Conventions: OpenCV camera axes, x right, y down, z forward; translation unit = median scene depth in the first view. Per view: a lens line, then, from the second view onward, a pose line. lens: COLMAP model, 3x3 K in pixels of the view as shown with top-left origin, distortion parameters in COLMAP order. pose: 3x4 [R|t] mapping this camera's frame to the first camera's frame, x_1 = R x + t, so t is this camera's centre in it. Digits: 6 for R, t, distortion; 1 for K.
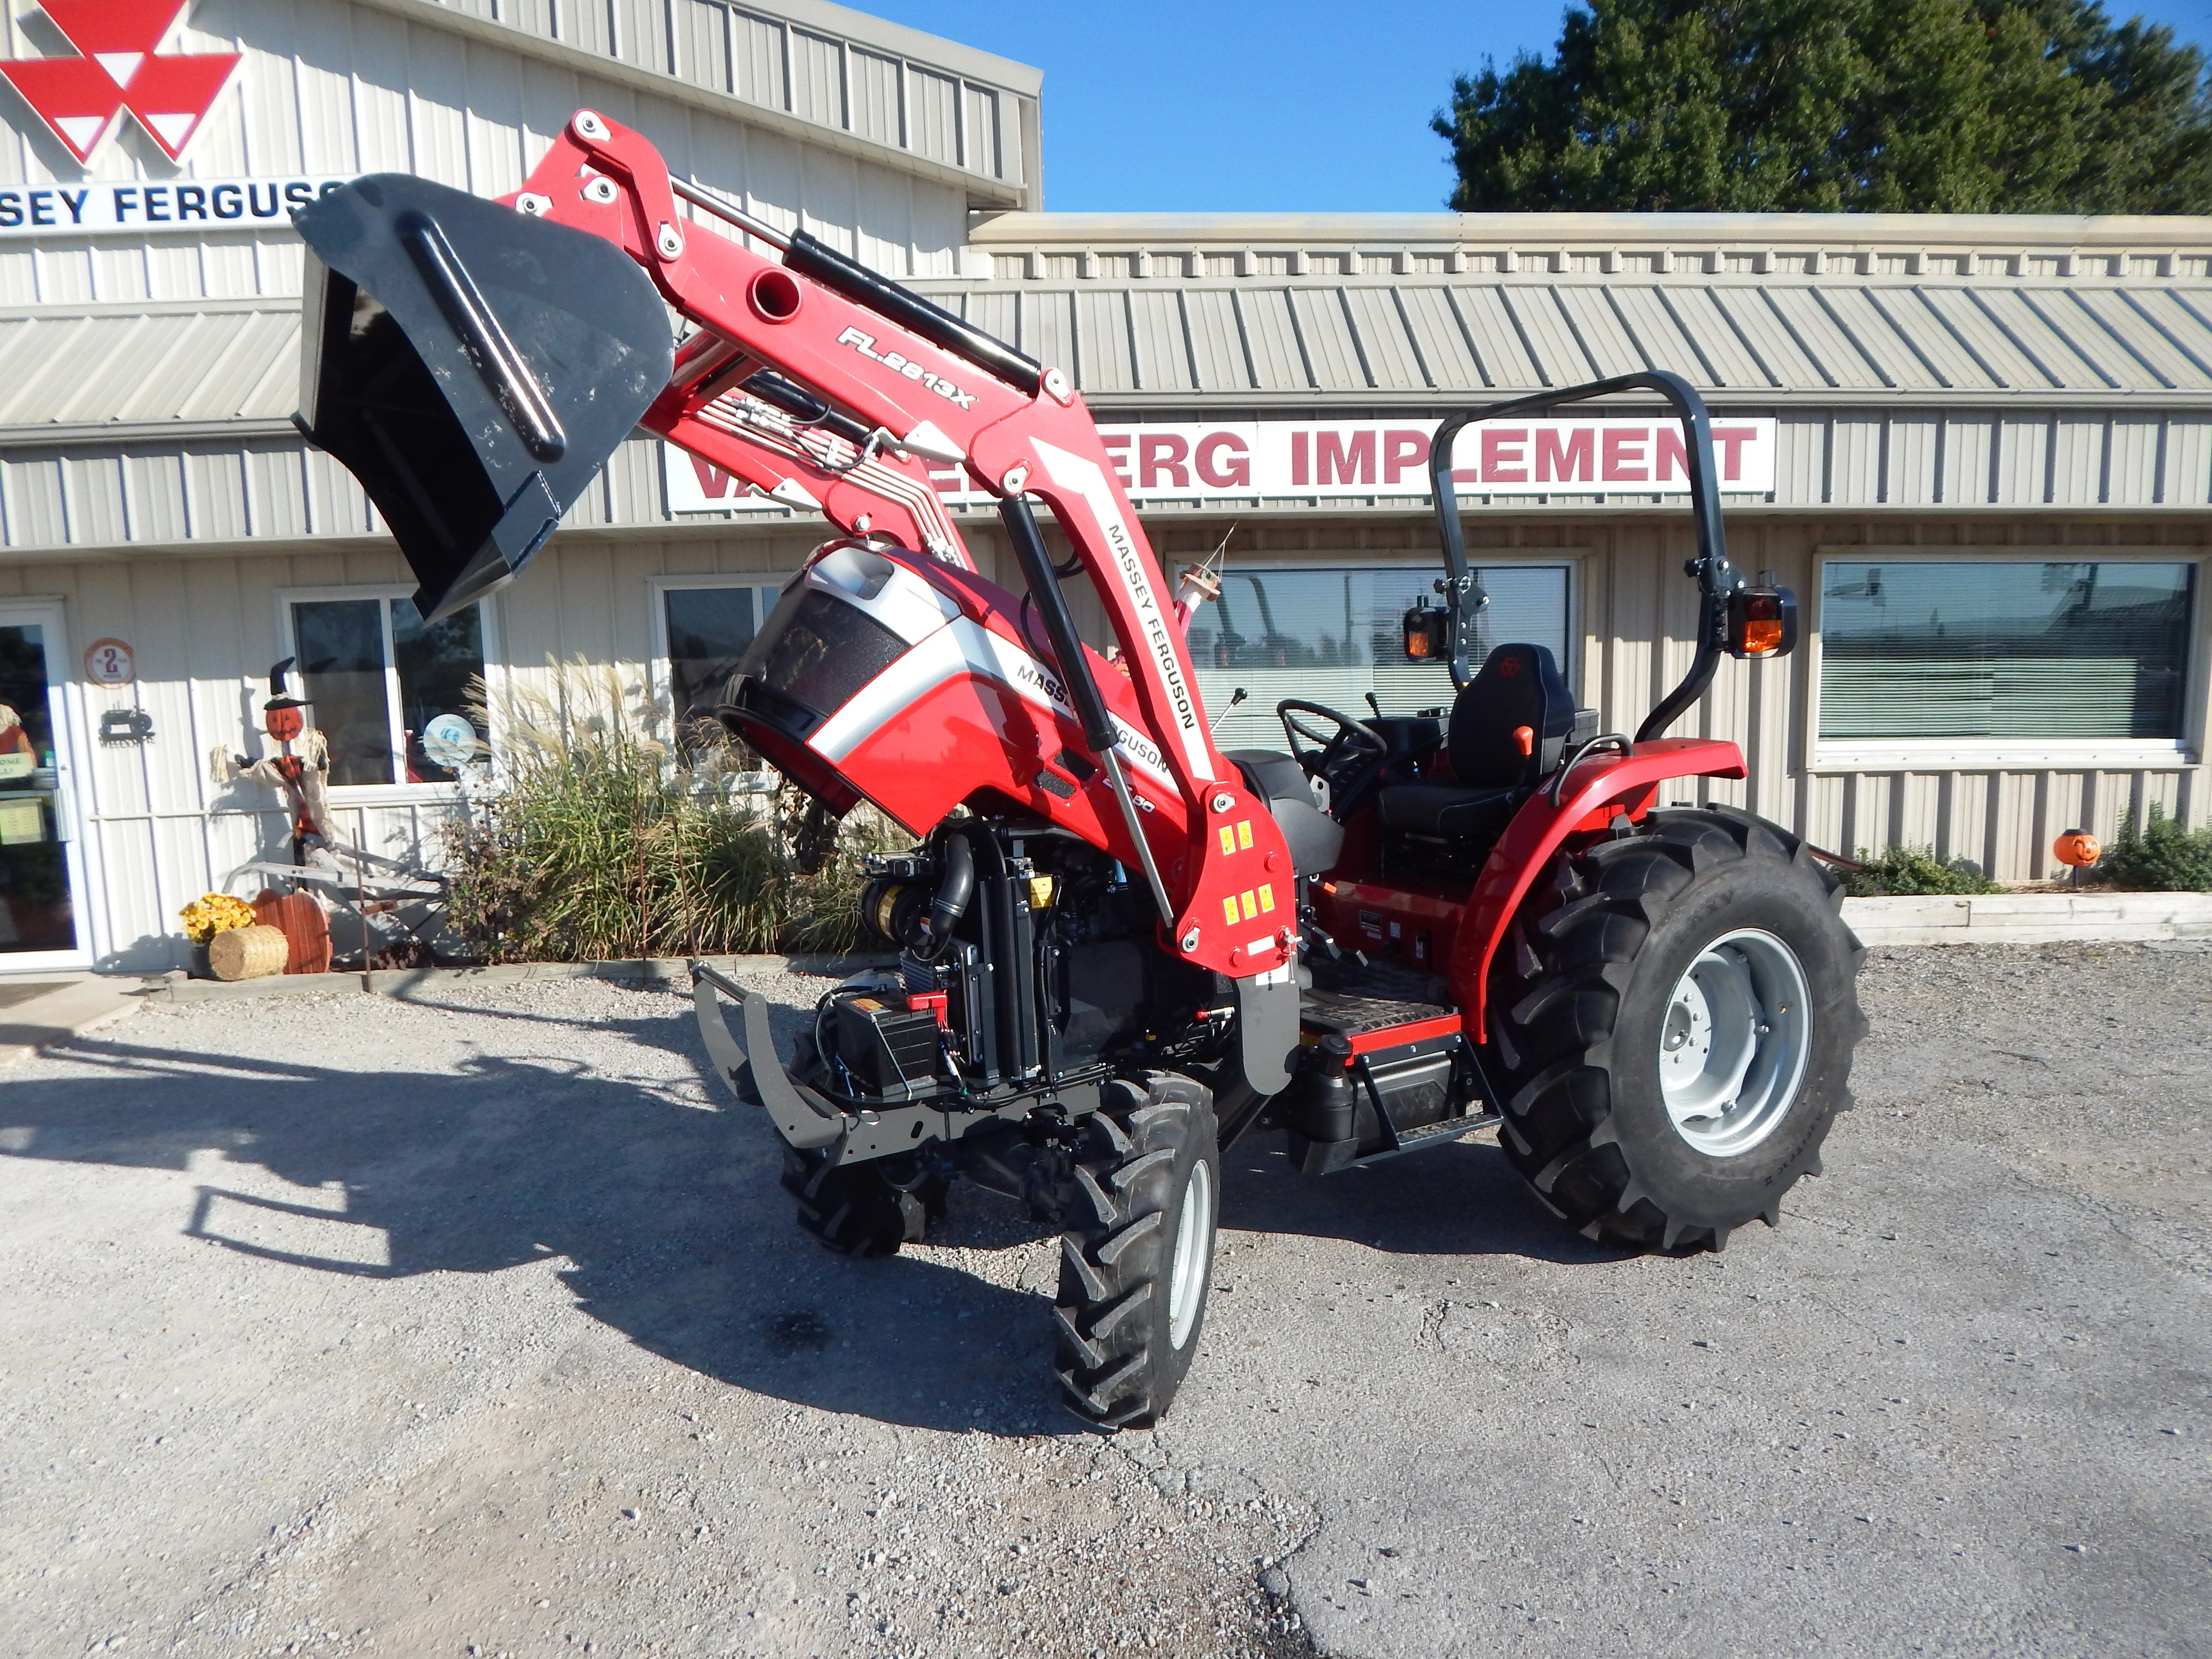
lens RADIAL K [[1391.0, 0, 1105.4], [0, 1391.0, 817.5], [0, 0, 1]] dist [0.002133, -0.004581]
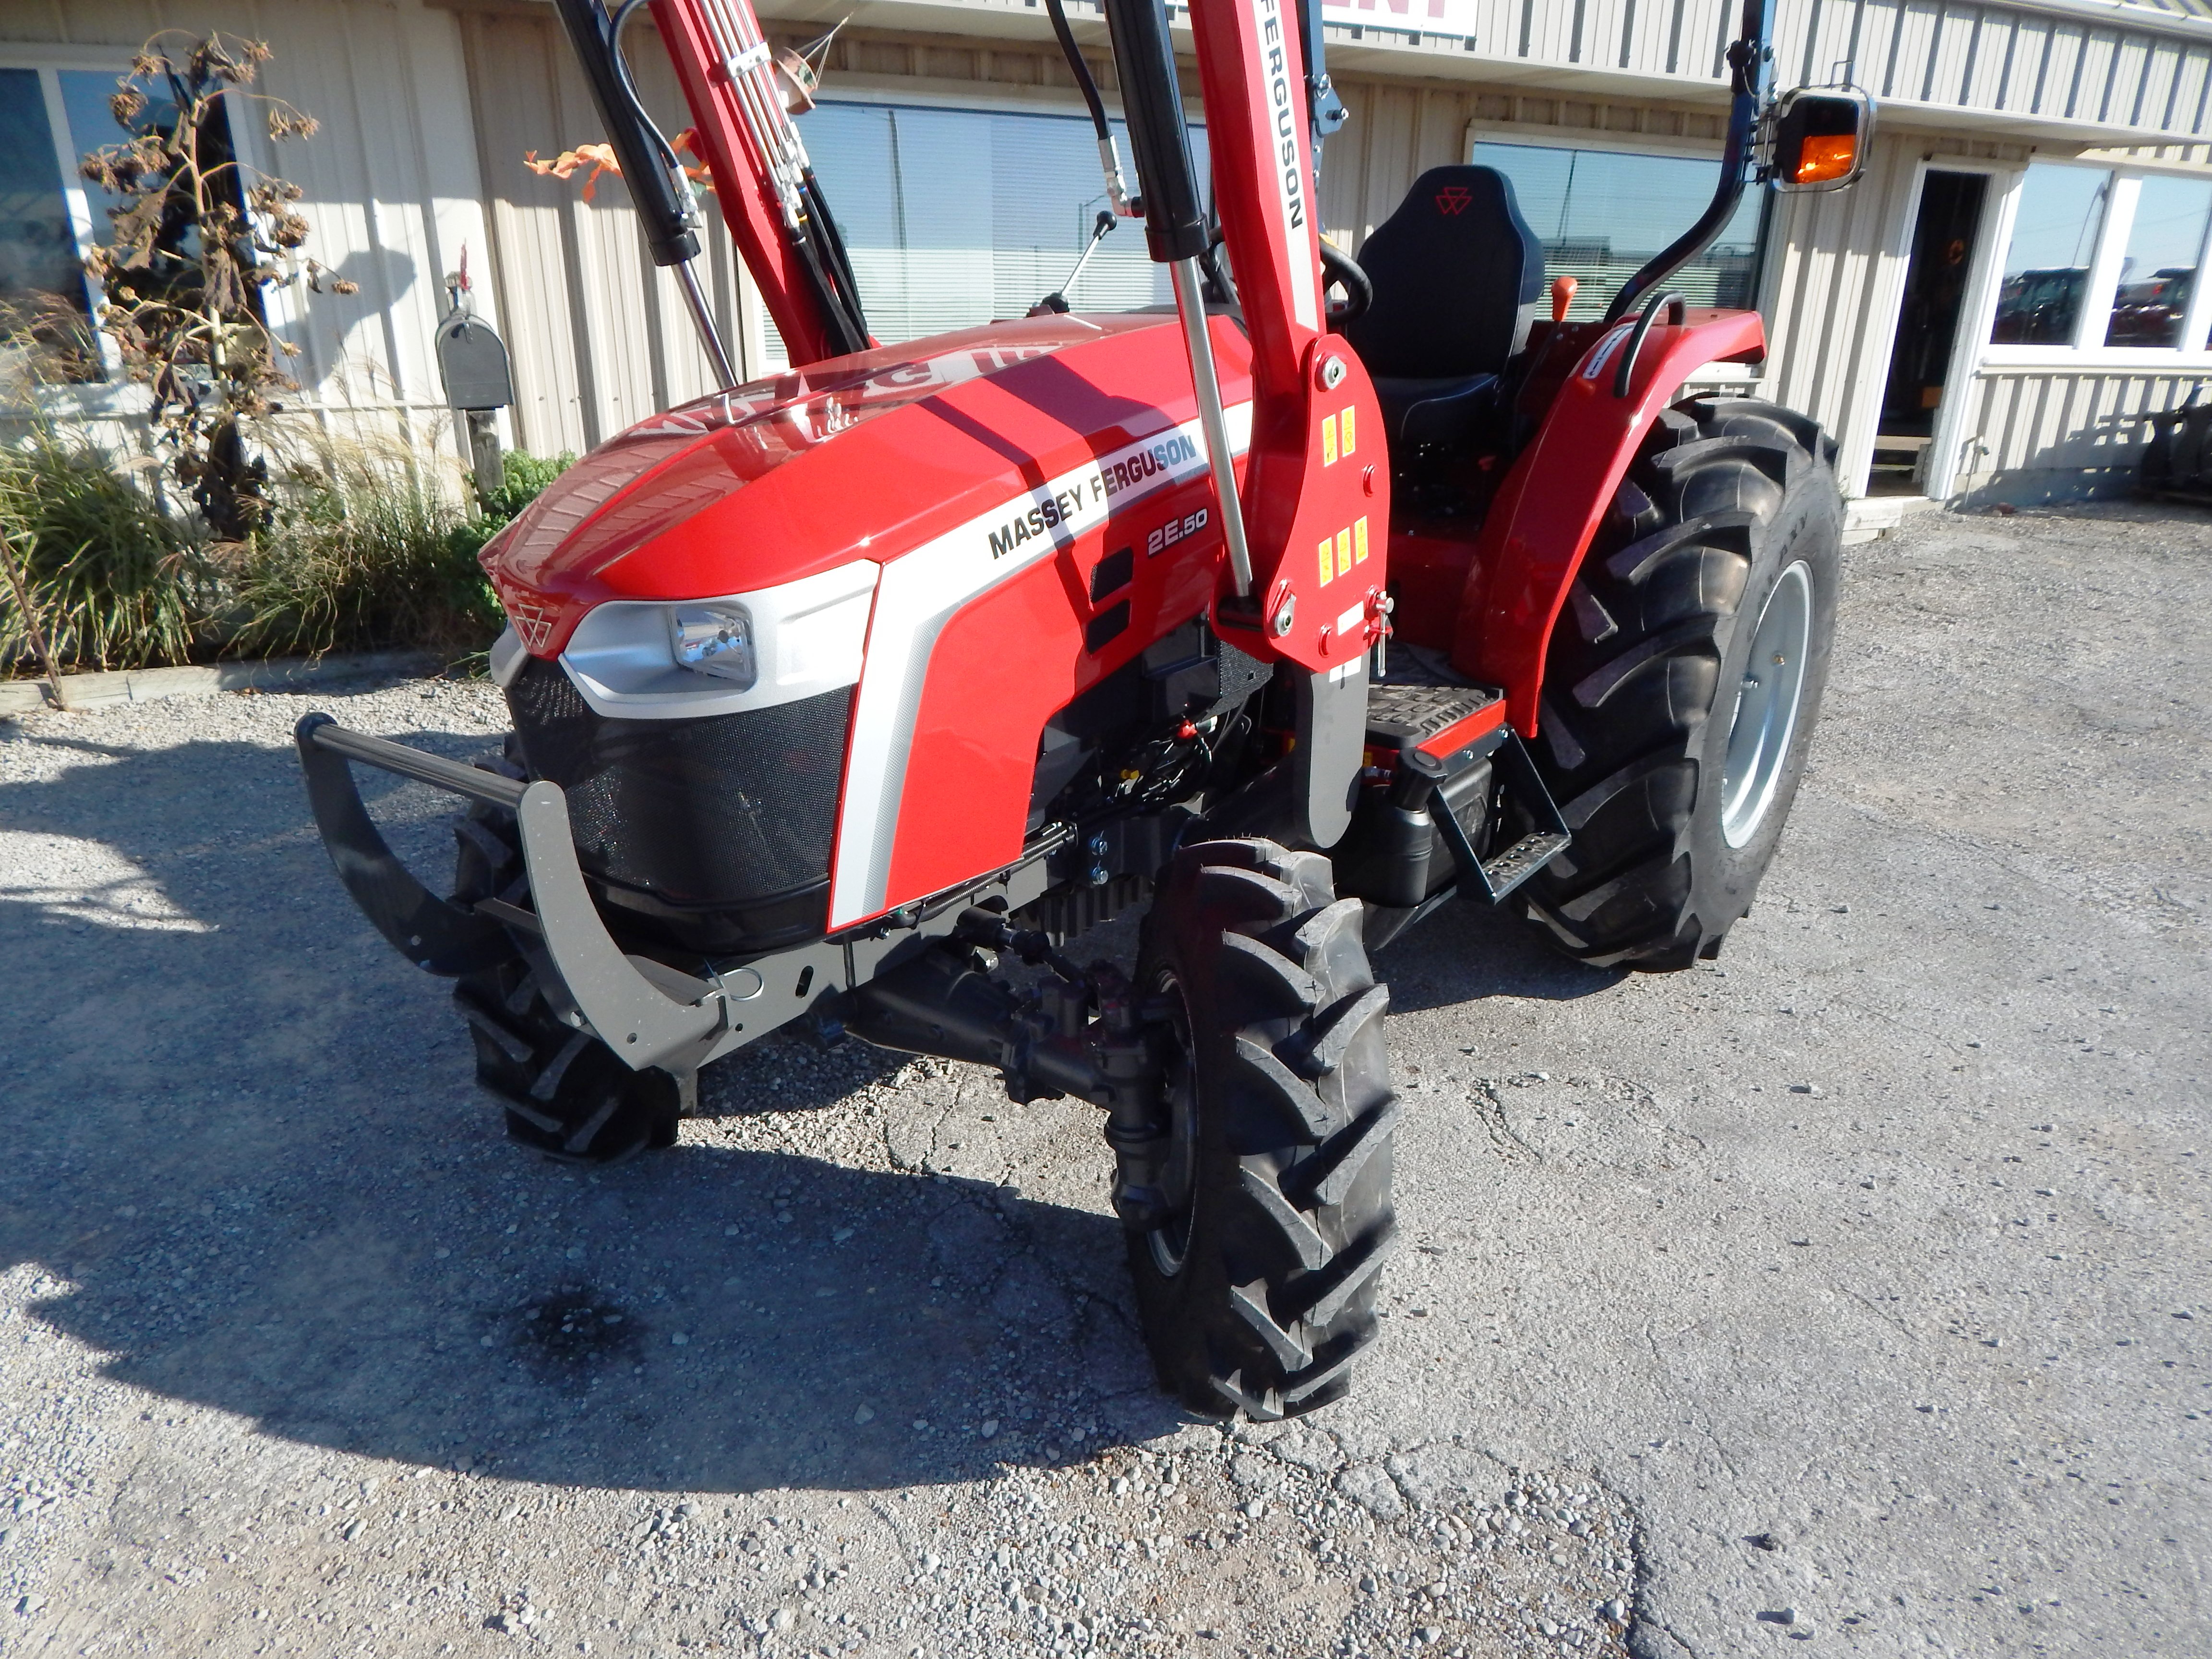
lens RADIAL K [[1432.7, 0, 1078.8], [0, 1432.7, 817.3], [0, 0, 1]] dist [0.008131, -0.002100]
pose [[0.923867, -0.106269, 0.367664, -0.171839], [0.016238, 0.970695, 0.239765, 0.017637], [-0.382370, -0.215540, 0.898519, 0.329621]]
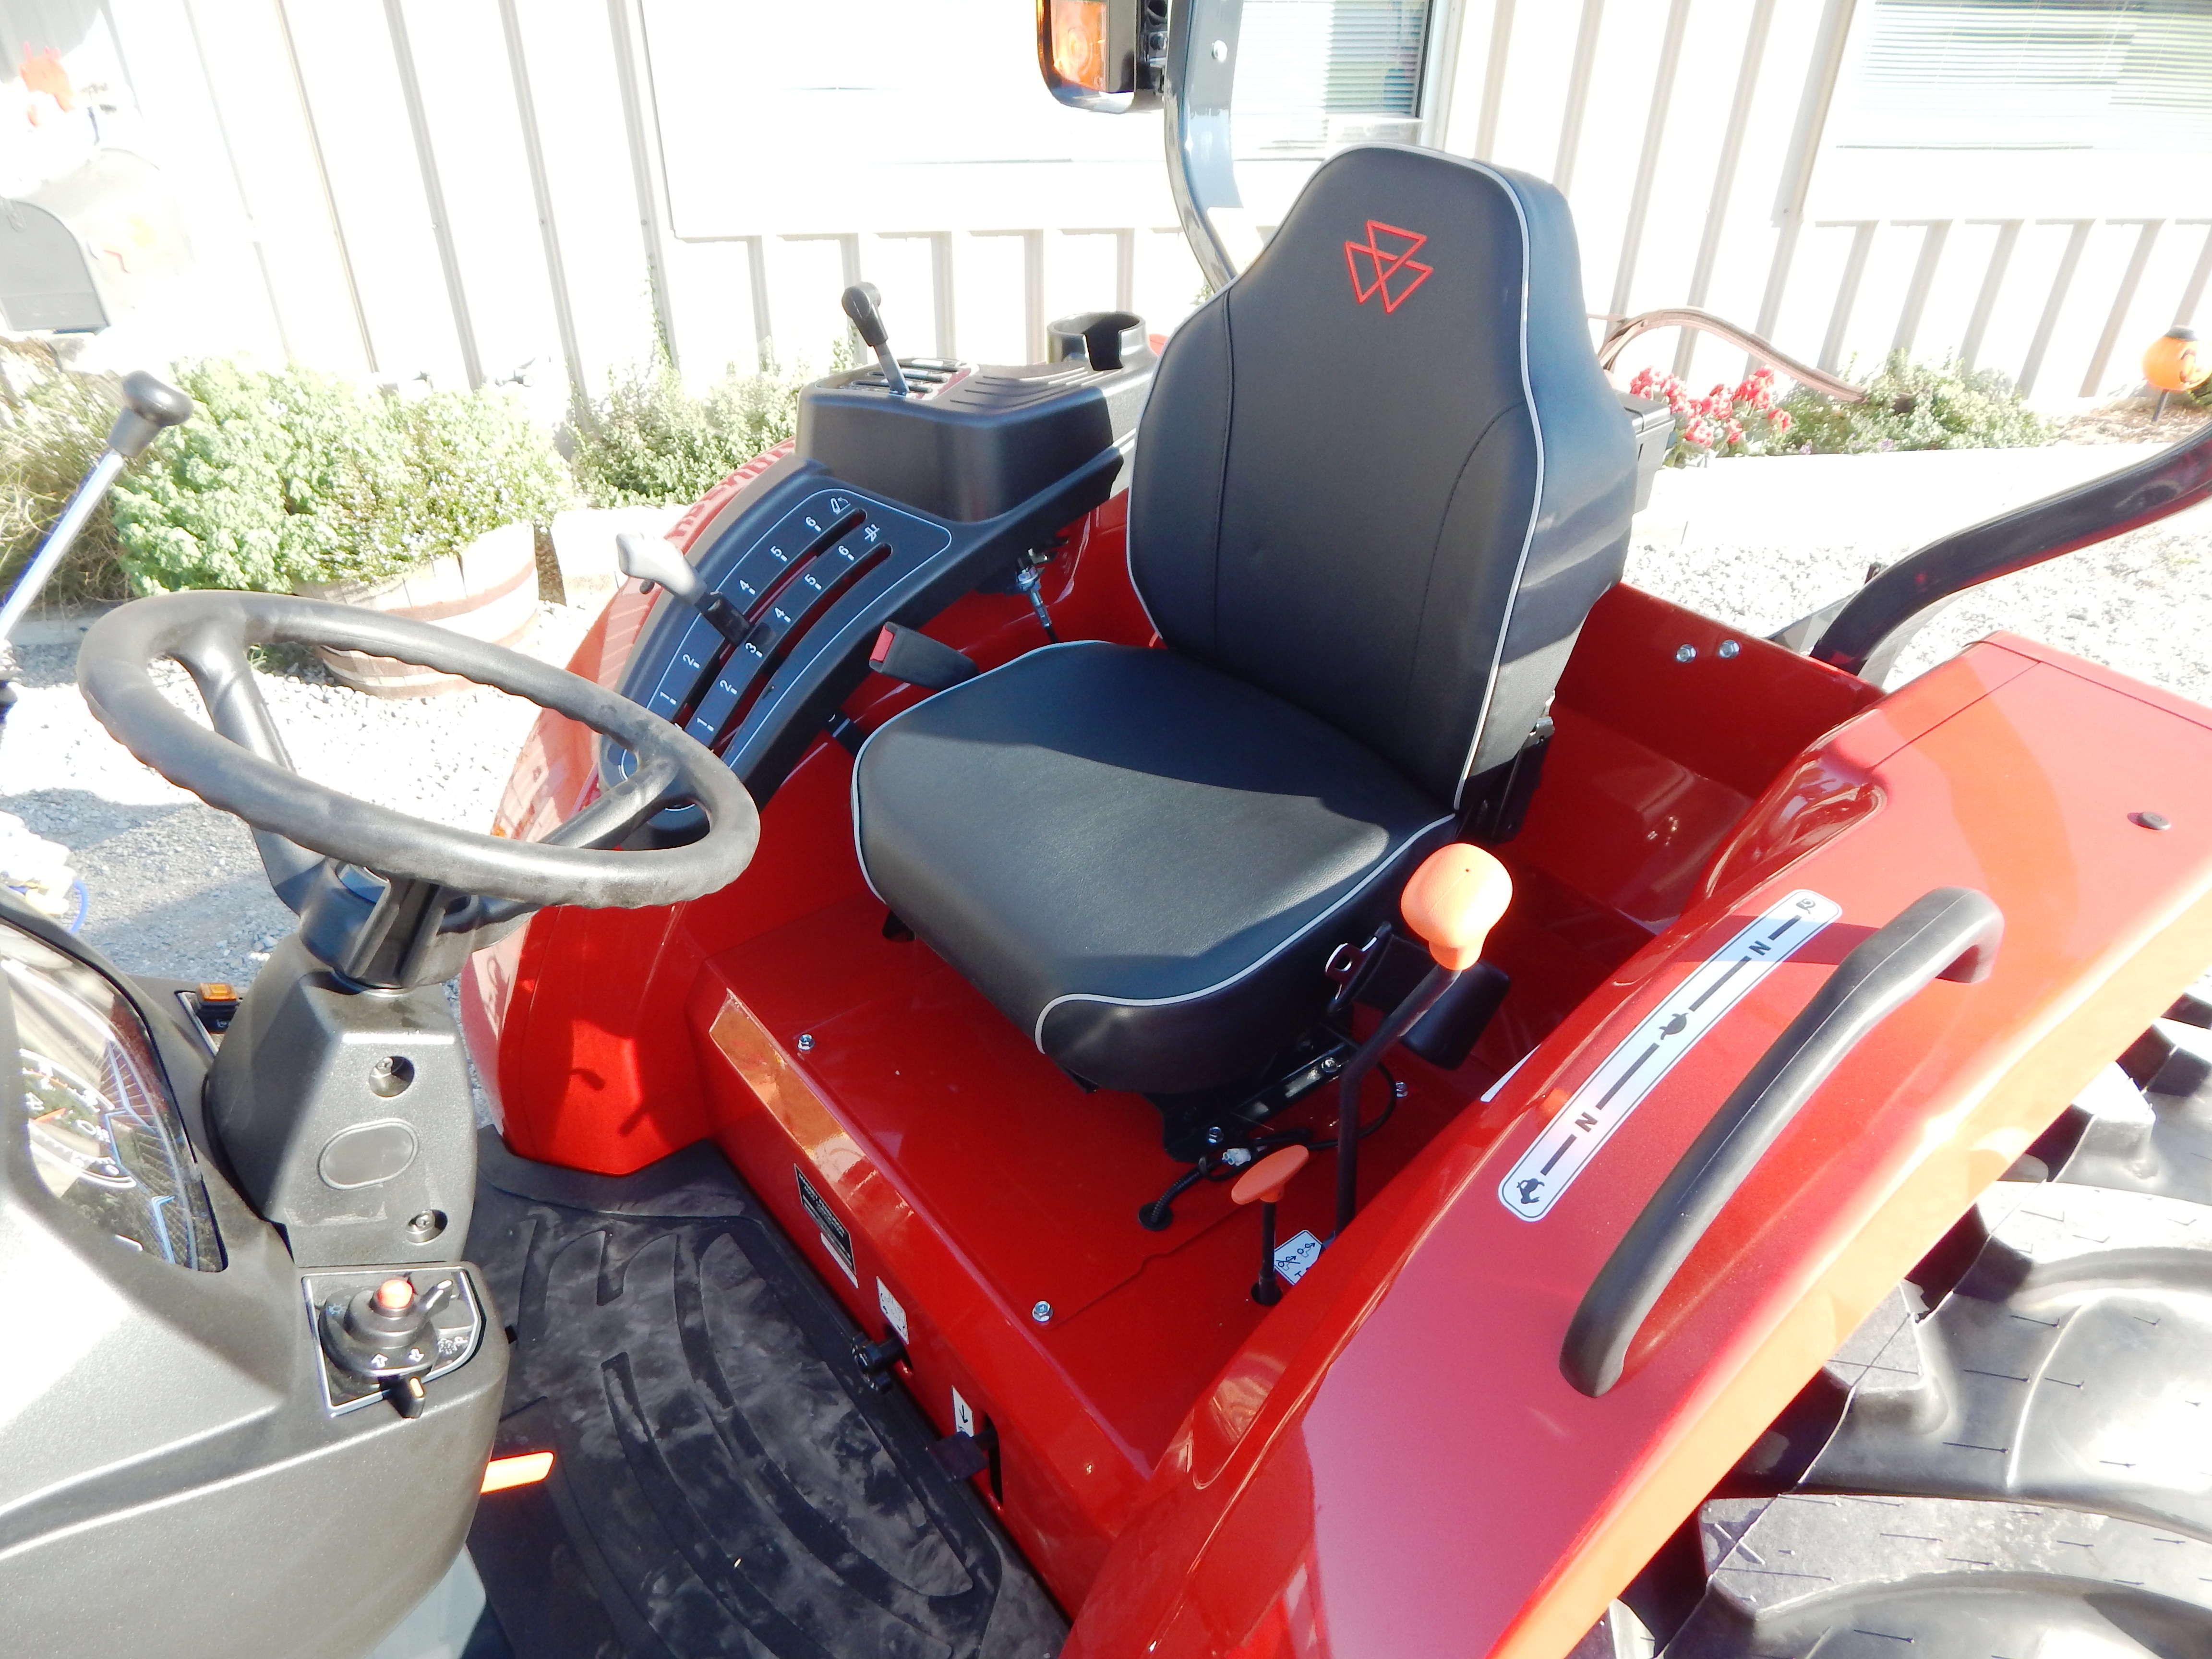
lens RADIAL K [[1432.7, 0, 1078.8], [0, 1432.7, 817.3], [0, 0, 1]] dist [0.008131, -0.002100]
pose [[0.990050, -0.042459, 0.134156, 0.185602], [-0.020665, 0.899183, 0.437084, -0.115283], [-0.139189, -0.435508, 0.889359, 0.686937]]
